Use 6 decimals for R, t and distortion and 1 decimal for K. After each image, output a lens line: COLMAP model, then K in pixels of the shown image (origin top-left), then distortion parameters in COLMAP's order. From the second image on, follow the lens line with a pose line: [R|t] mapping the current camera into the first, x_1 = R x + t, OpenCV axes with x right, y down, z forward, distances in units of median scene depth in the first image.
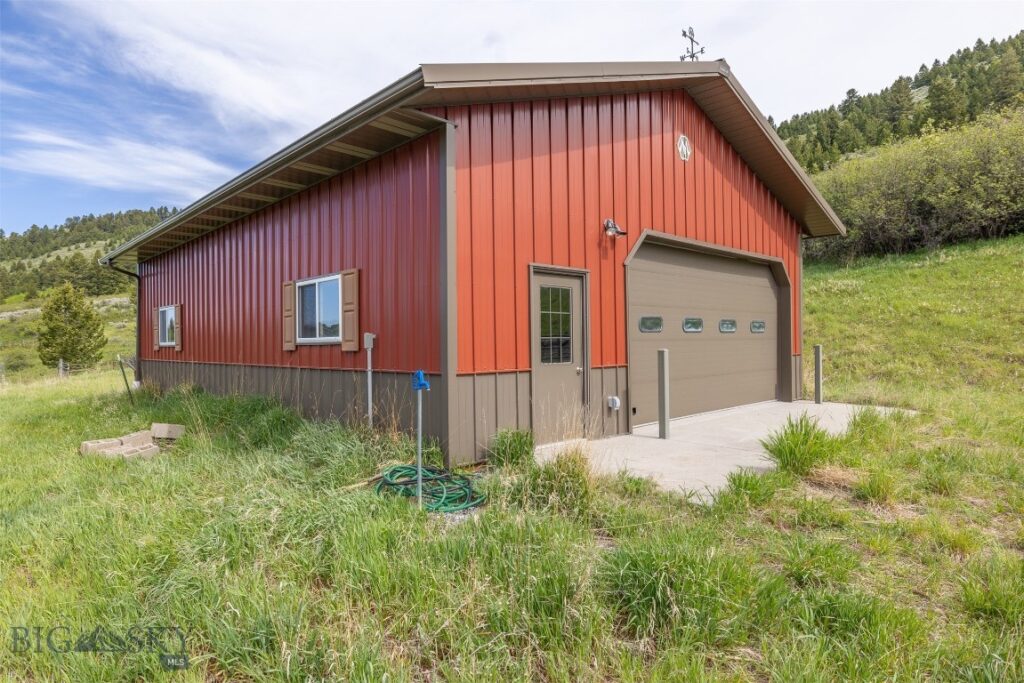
lens RADIAL K [[1121.8, 0, 512.3], [0, 1121.8, 338.4], [0, 0, 1]] dist [-0.004817, 0.000000]
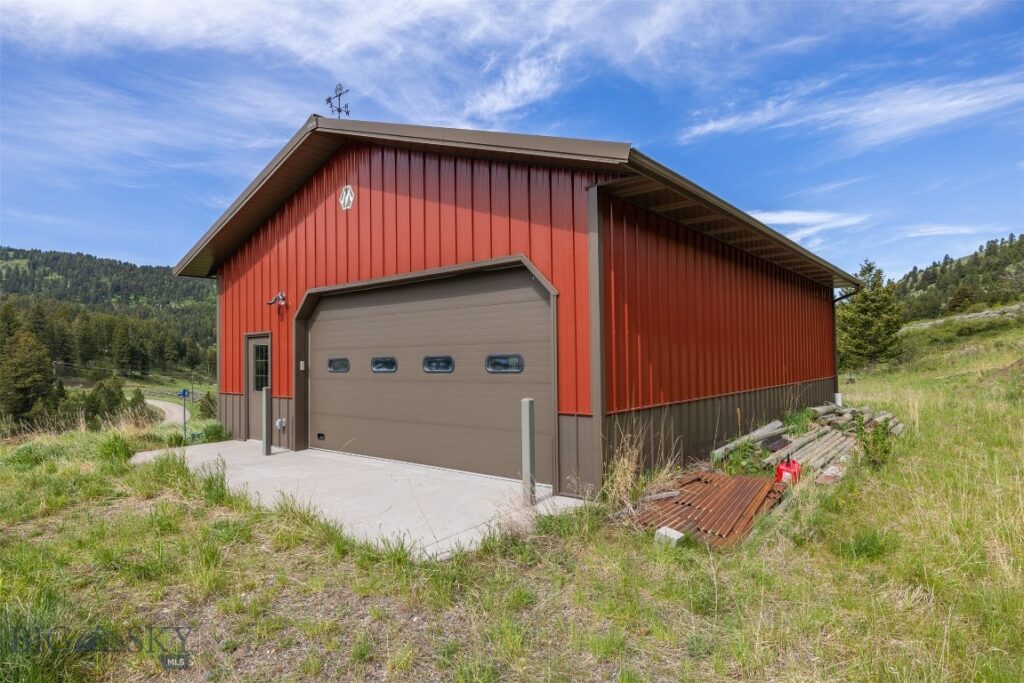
lens RADIAL K [[1121.8, 0, 512.1], [0, 1121.8, 342.8], [0, 0, 1]] dist [-0.004817, 0.000000]
pose [[-0.497650, -0.023804, -0.867051, 1.027650], [-0.004015, 0.999676, -0.025140, -0.007681], [0.867368, -0.009029, -0.497585, 1.722985]]
